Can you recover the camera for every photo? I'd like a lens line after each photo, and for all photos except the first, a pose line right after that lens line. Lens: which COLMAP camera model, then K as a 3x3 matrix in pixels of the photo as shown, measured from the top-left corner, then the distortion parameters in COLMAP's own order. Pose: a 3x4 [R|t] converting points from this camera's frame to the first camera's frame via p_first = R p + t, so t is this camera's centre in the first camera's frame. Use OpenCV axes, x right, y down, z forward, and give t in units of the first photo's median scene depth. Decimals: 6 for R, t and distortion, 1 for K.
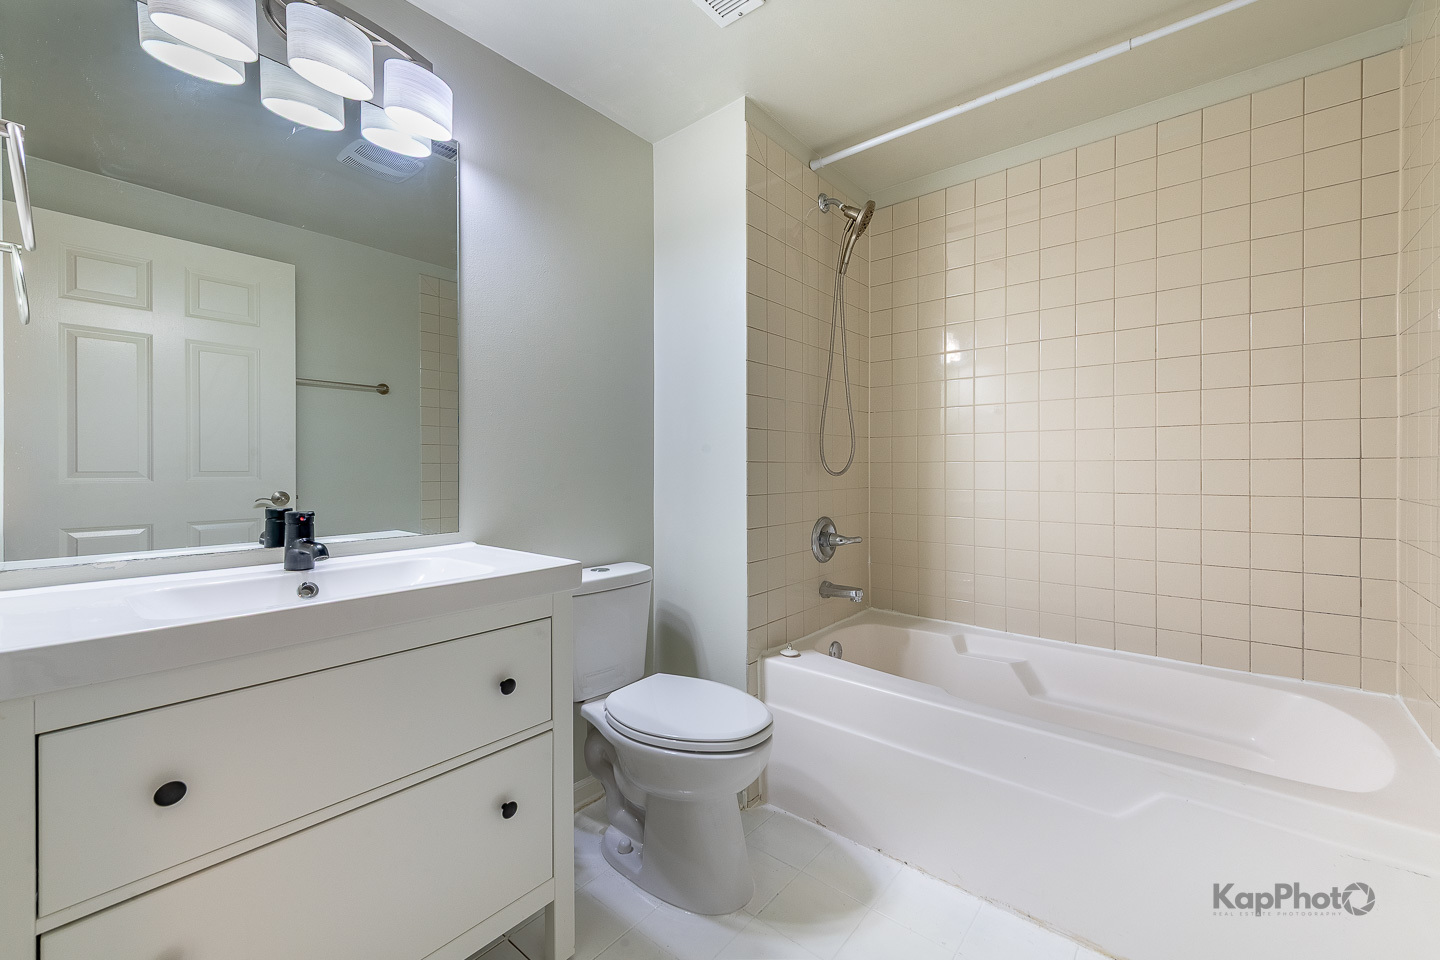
lens RADIAL K [[562.2, 0, 718.2], [0, 562.2, 469.7], [0, 0, 1]] dist [0.003478, -0.000649]
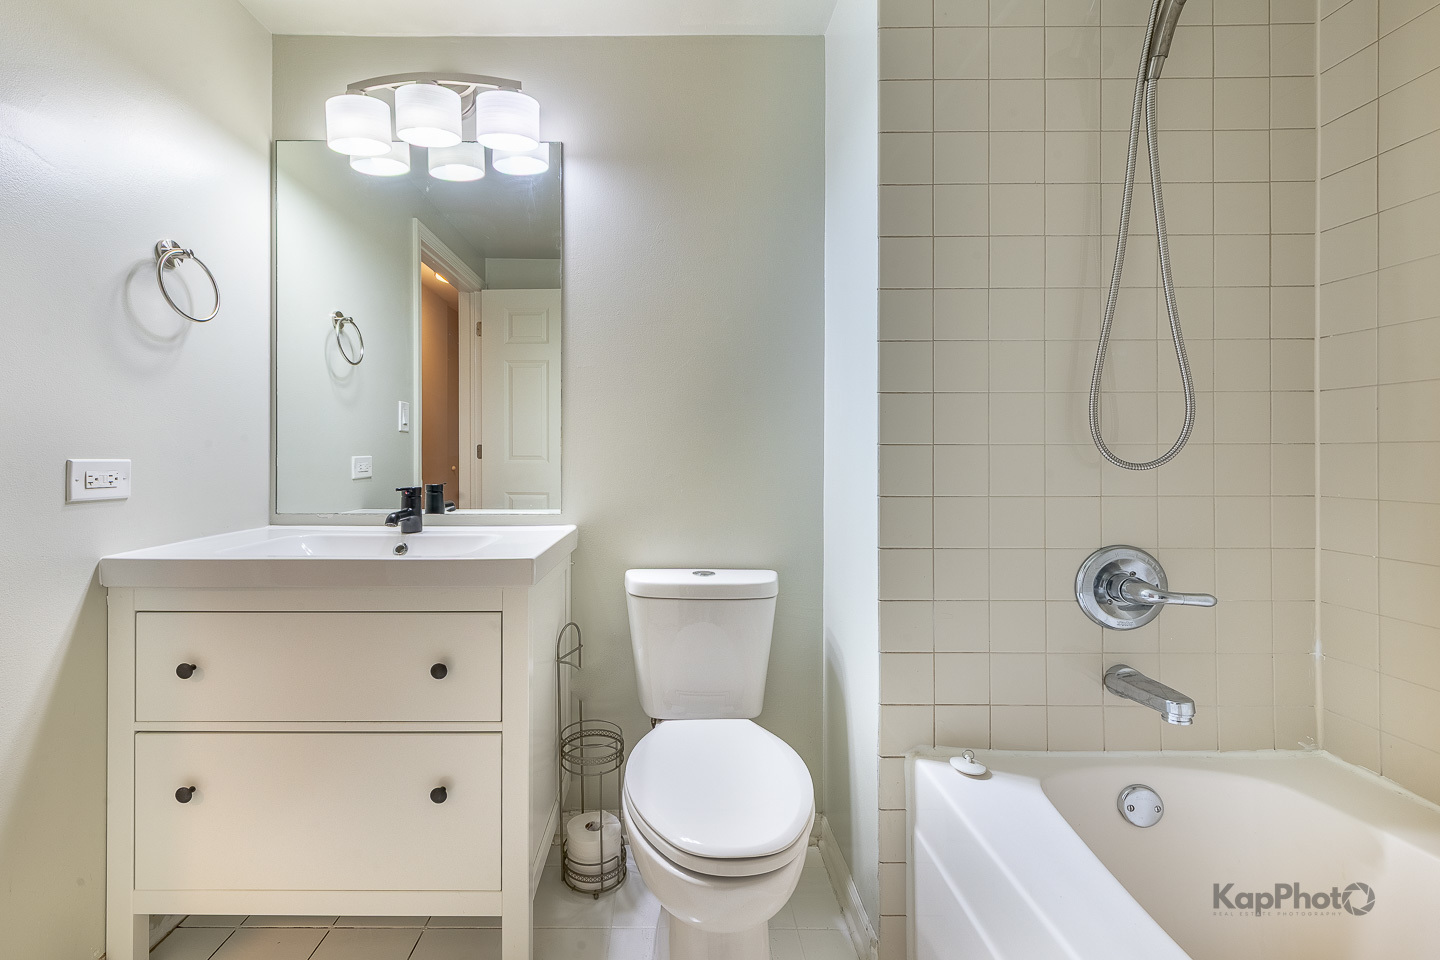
lens RADIAL K [[572.8, 0, 892.4], [0, 572.8, 457.0], [0, 0, 1]] dist [0.003040, 0.000172]
pose [[0.651318, 0.003316, -0.758798, 0.463463], [-0.005824, 0.999983, -0.000629, 0.000664], [0.758783, 0.004828, 0.651326, 0.474643]]
